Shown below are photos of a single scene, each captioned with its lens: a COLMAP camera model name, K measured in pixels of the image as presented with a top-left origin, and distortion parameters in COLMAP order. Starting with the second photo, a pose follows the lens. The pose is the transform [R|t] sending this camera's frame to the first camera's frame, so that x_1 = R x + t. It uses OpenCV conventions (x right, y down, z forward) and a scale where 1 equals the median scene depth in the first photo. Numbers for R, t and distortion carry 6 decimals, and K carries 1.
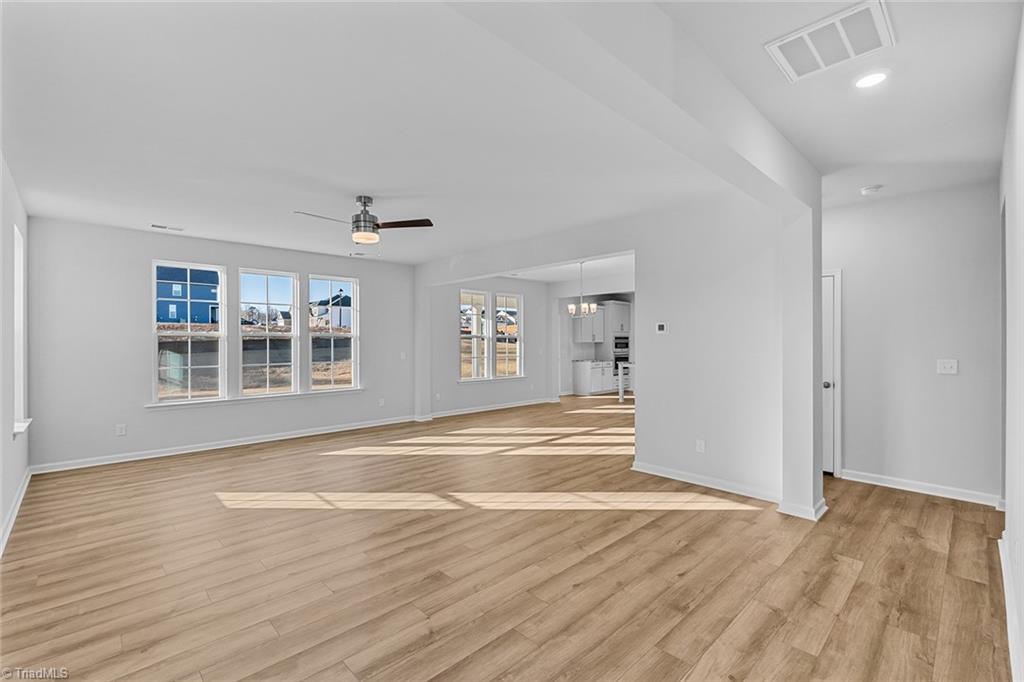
lens RADIAL K [[453.5, 0, 511.3], [0, 453.5, 343.1], [0, 0, 1]] dist [-0.003757, 0.000359]
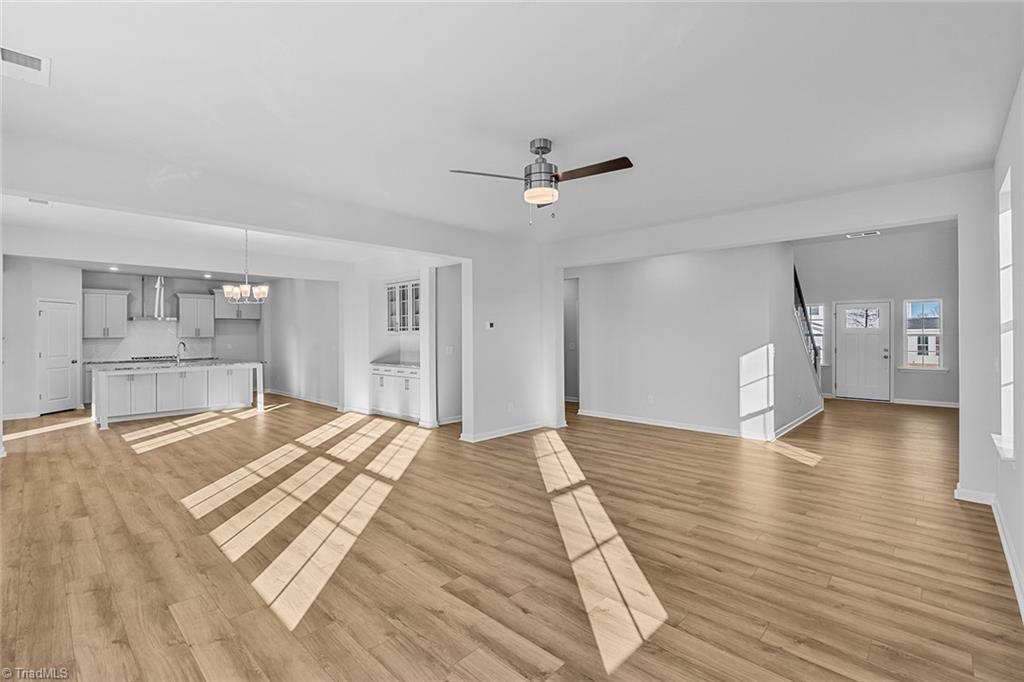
lens RADIAL K [[455.8, 0, 509.5], [0, 455.8, 337.3], [0, 0, 1]] dist [-0.003969, -0.000207]
pose [[-0.040766, -0.000560, 0.999169, -0.711652], [0.006532, 0.999978, 0.000827, -0.000395], [-0.999147, 0.006560, -0.040761, 0.720510]]
